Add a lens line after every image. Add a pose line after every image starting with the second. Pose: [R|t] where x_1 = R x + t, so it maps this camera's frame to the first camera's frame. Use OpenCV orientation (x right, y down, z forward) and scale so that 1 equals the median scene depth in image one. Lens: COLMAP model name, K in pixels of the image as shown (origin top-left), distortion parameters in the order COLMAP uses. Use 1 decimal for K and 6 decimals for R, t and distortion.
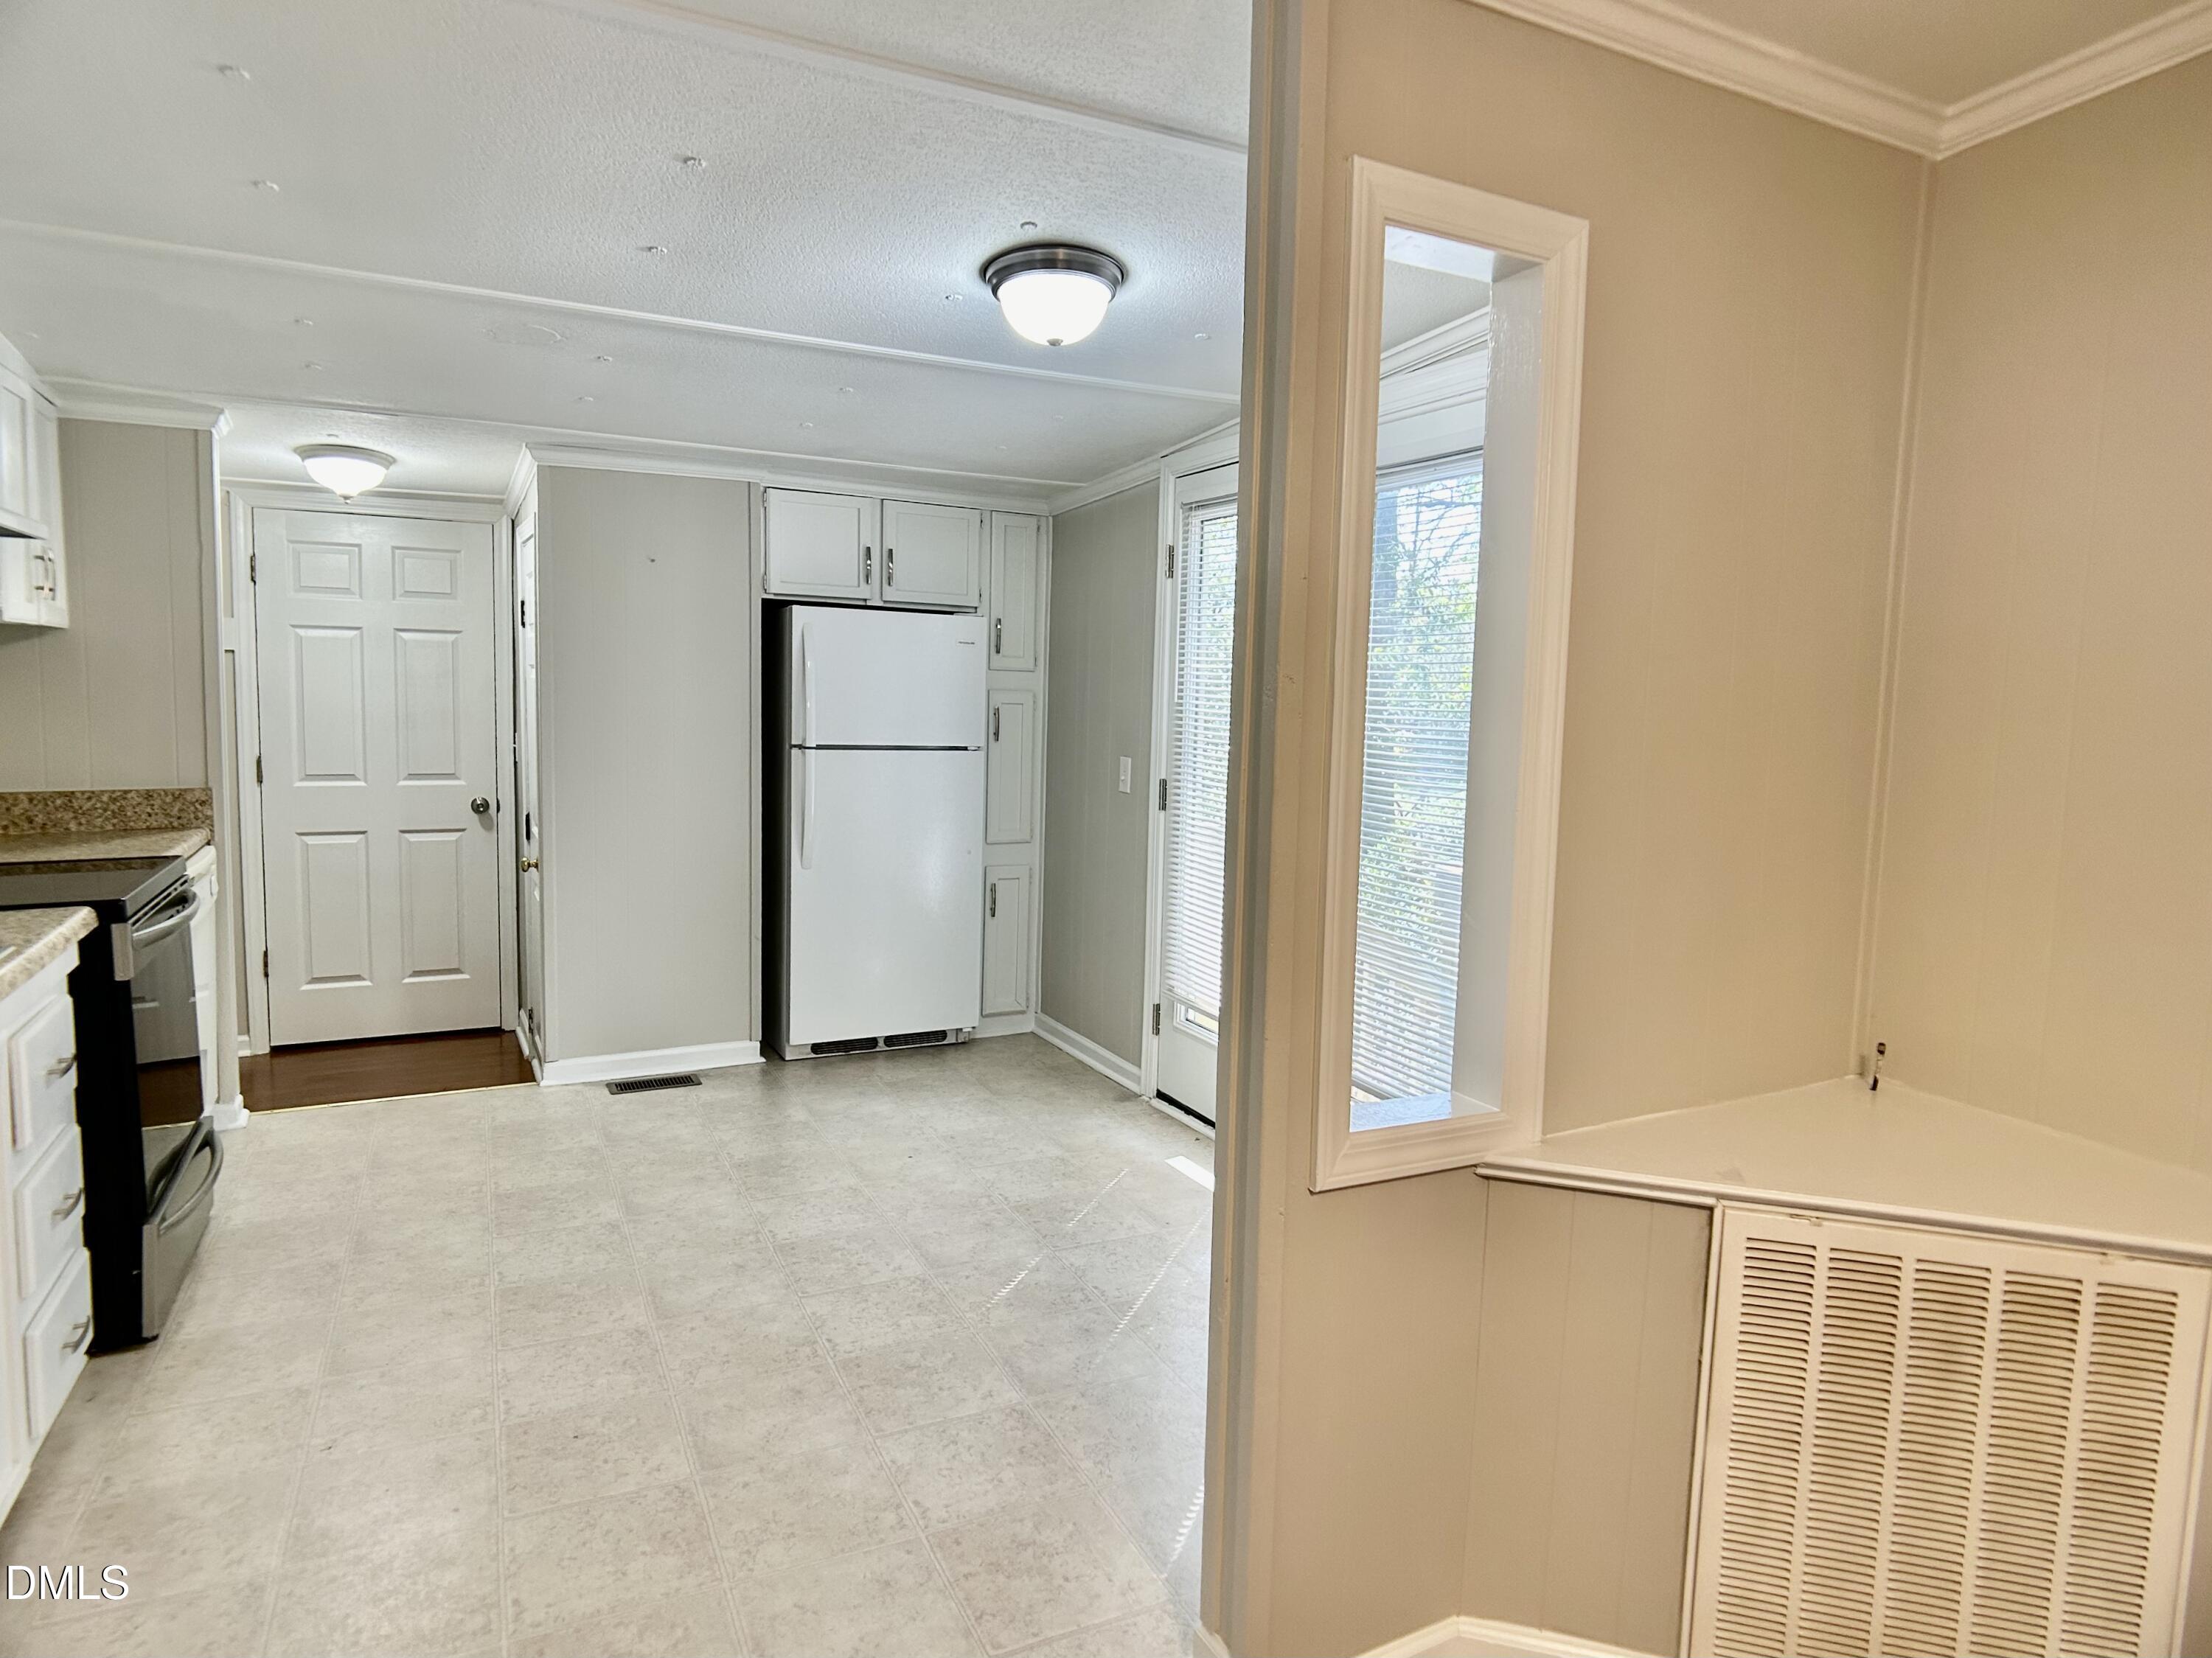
lens RADIAL K [[1311.7, 0, 1138.5], [0, 1311.7, 809.7], [0, 0, 1]] dist [-0.006902, -0.000651]
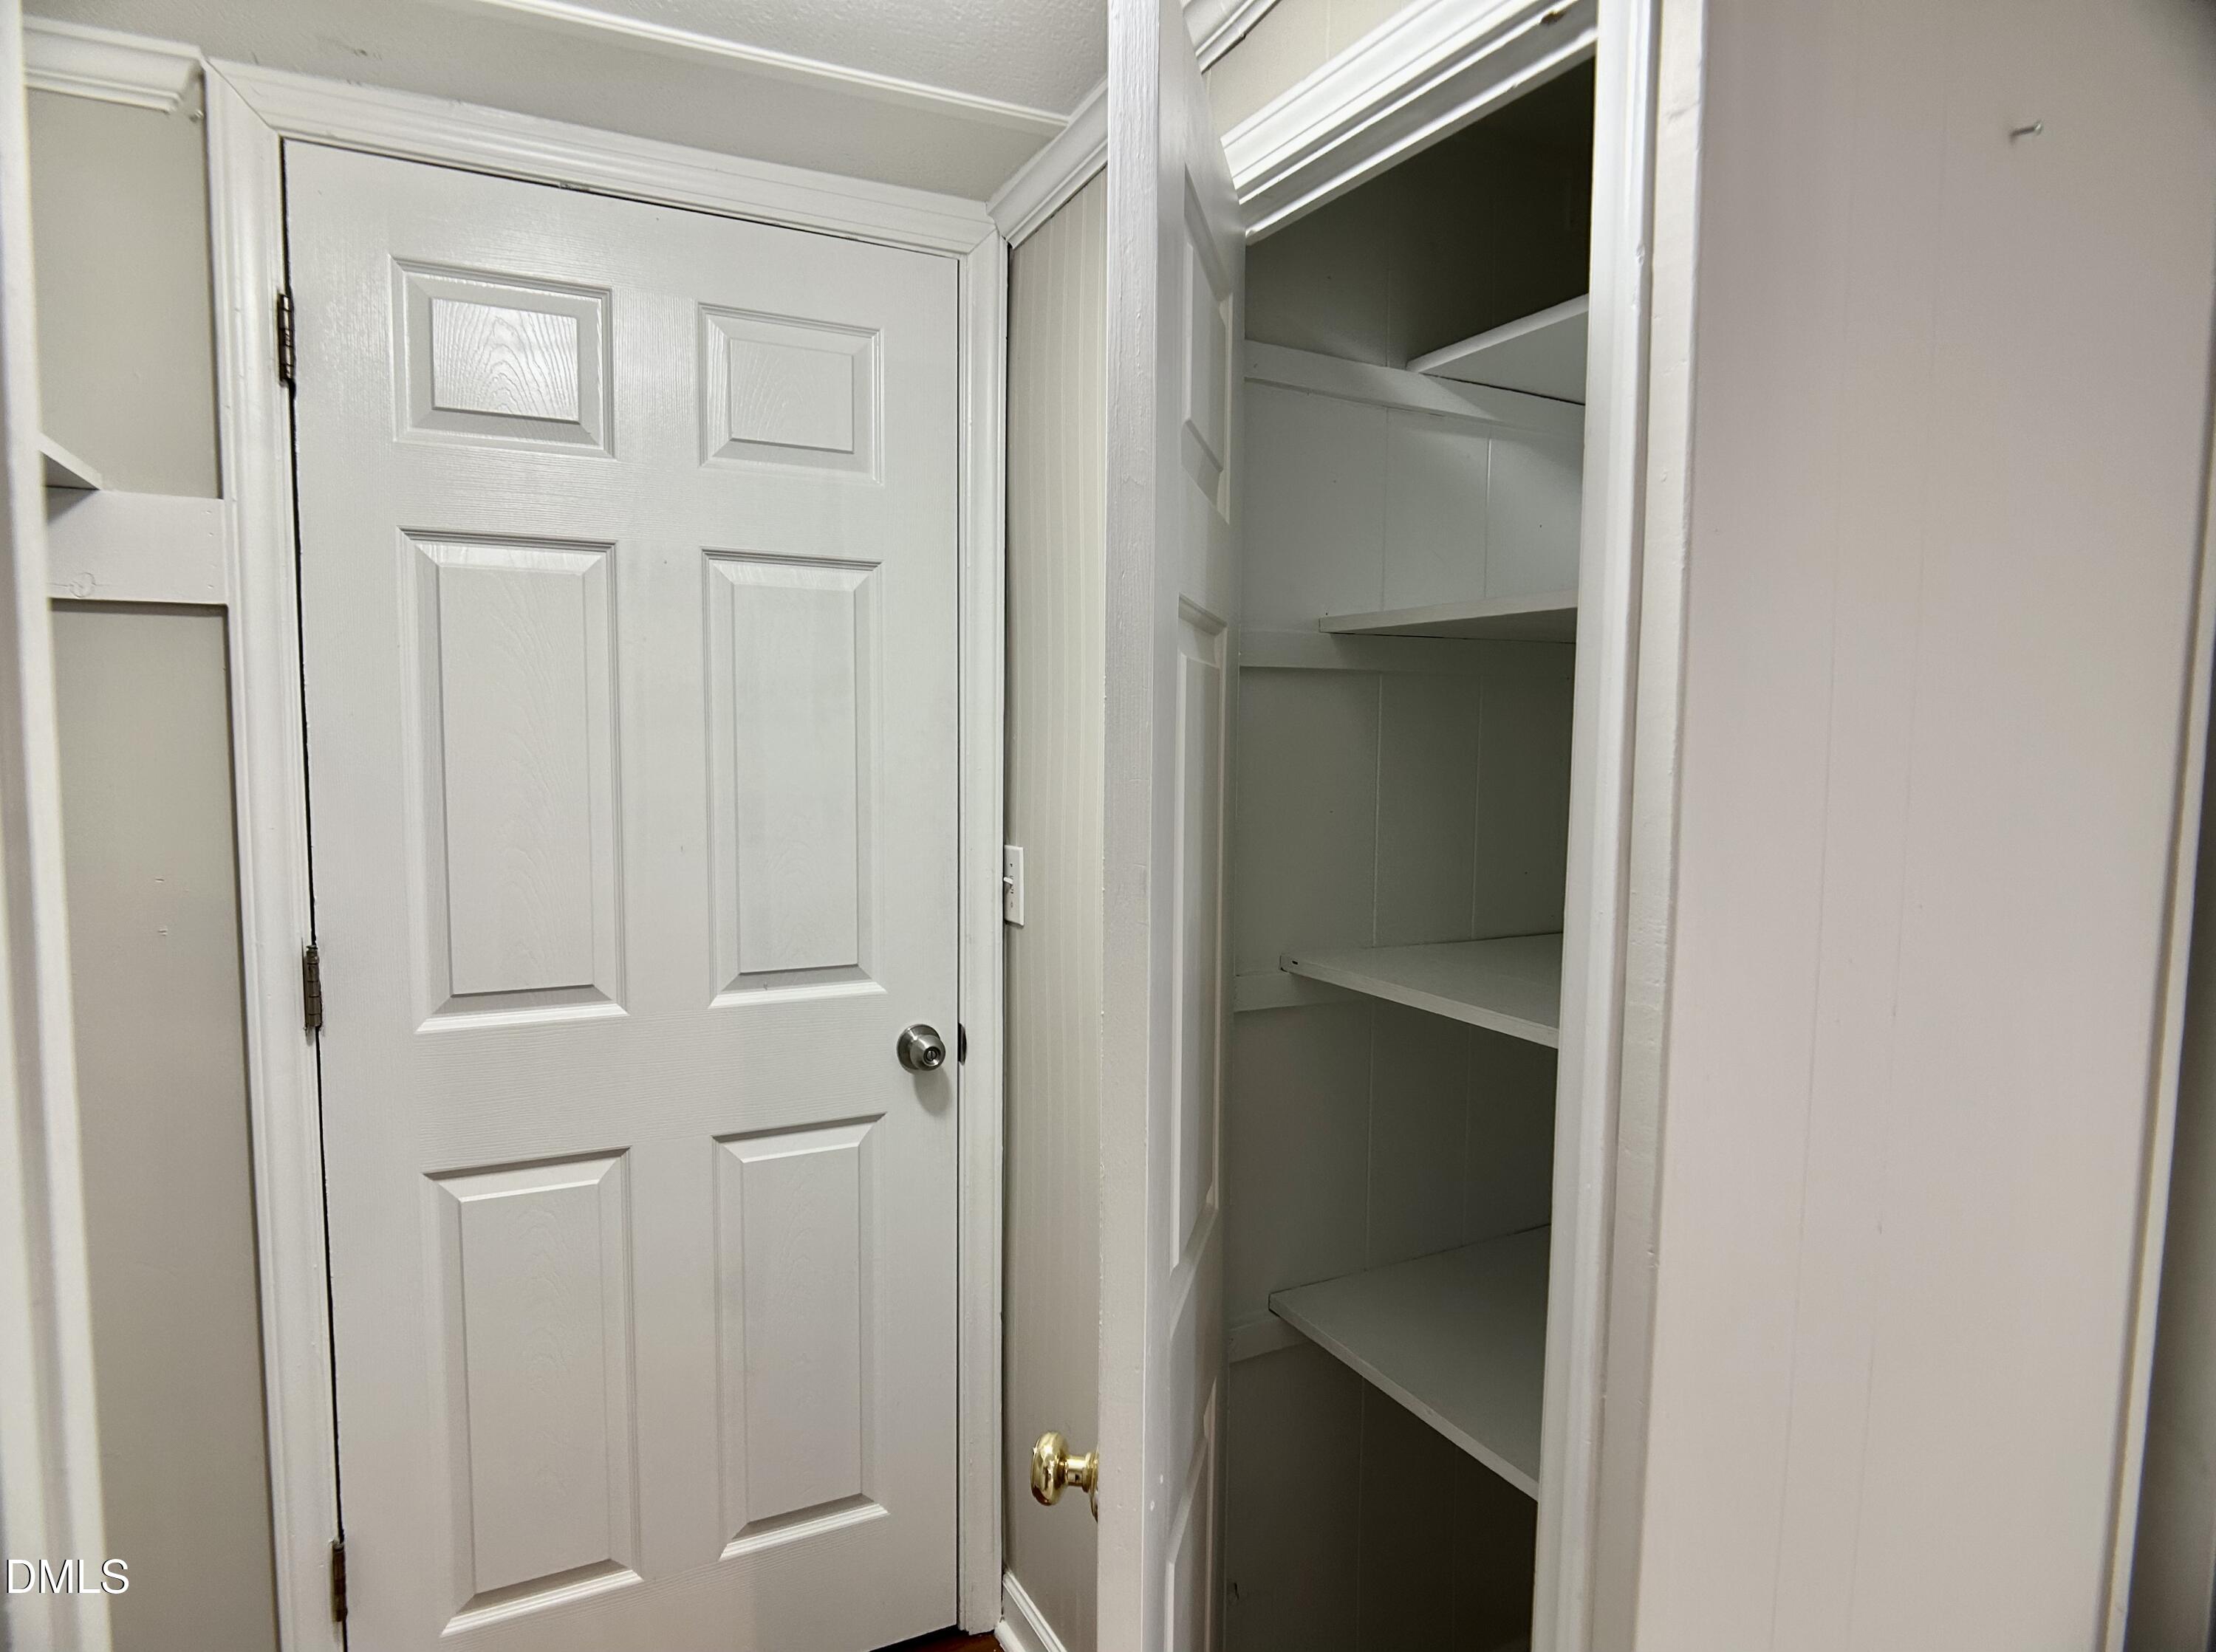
lens RADIAL K [[1251.0, 0, 1108.0], [0, 1251.0, 826.0], [0, 0, 1]] dist [-0.001372, -0.001378]
pose [[0.999853, -0.016431, -0.004815, -0.521871], [0.016392, 0.999834, -0.008007, -0.070809], [0.004945, 0.007927, 0.999956, 0.762453]]
